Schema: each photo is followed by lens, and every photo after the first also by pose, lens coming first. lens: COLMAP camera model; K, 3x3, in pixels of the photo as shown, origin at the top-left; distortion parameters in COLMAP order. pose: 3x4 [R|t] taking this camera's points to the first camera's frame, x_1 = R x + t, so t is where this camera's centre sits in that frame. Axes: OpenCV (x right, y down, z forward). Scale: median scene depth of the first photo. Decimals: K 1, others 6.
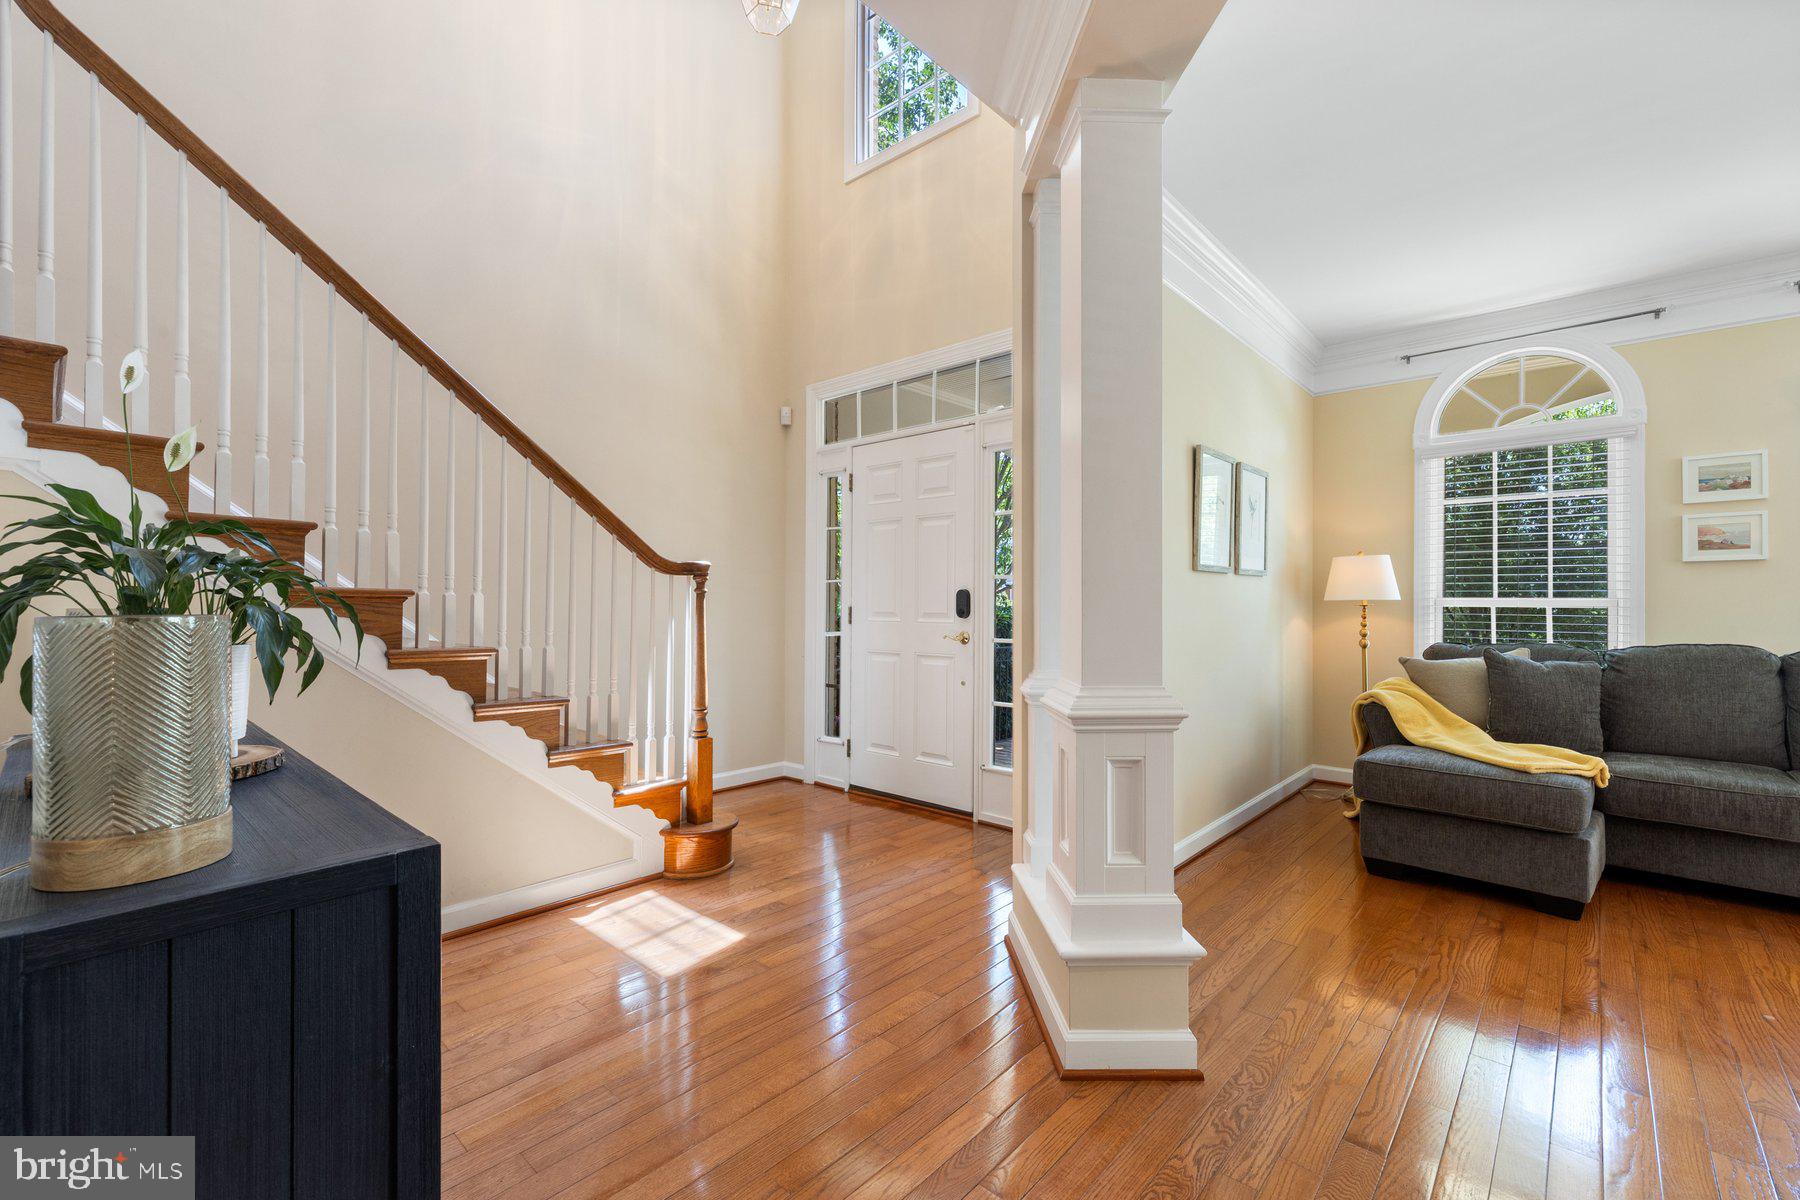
lens RADIAL K [[761.2, 0, 899.6], [0, 761.2, 603.2], [0, 0, 1]] dist [0.000513, -0.000599]
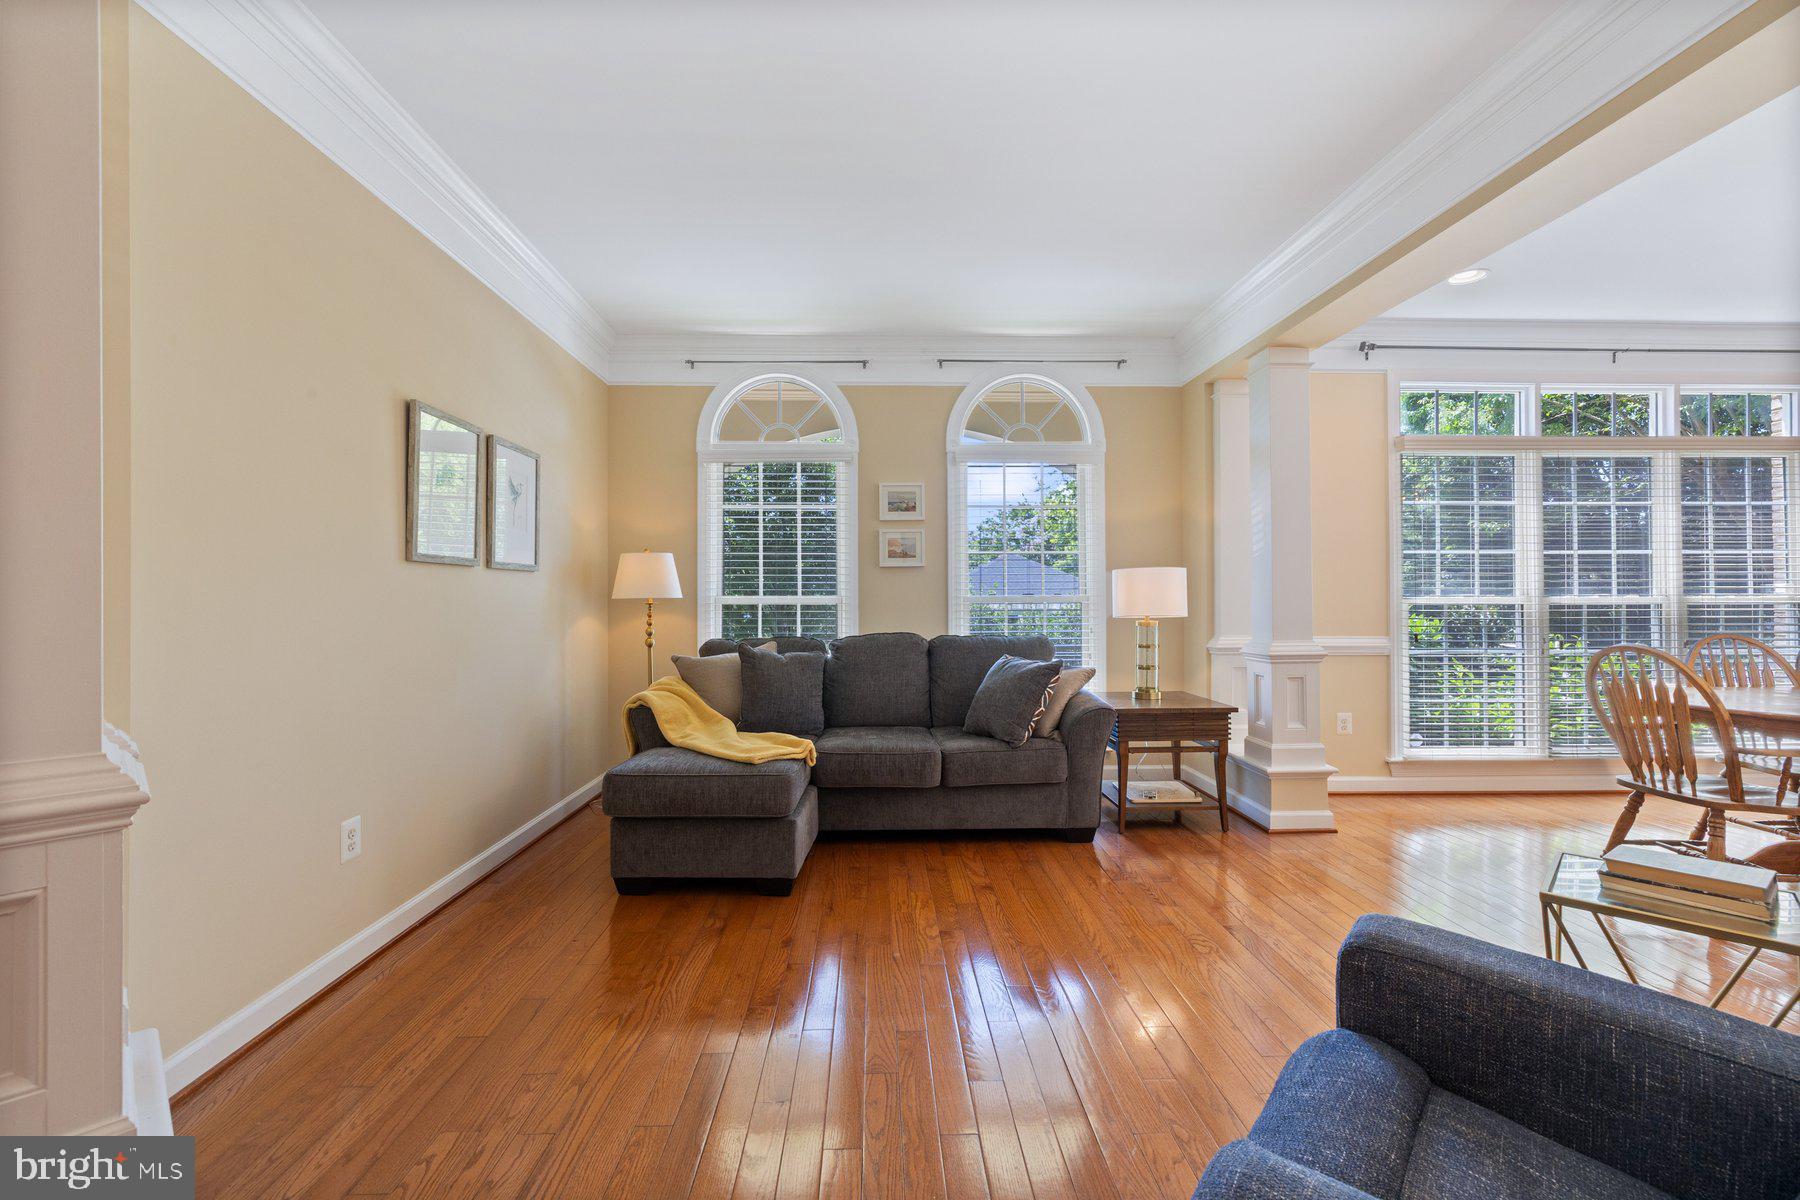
lens RADIAL K [[749.2, 0, 900.0], [0, 749.2, 600.0], [0, 0, 1]] dist [0.000126, -0.000215]
pose [[0.718126, -0.004664, 0.695897, 0.207836], [0.005848, 0.999983, 0.000668, -0.000761], [-0.695888, 0.003590, 0.718141, 0.099945]]
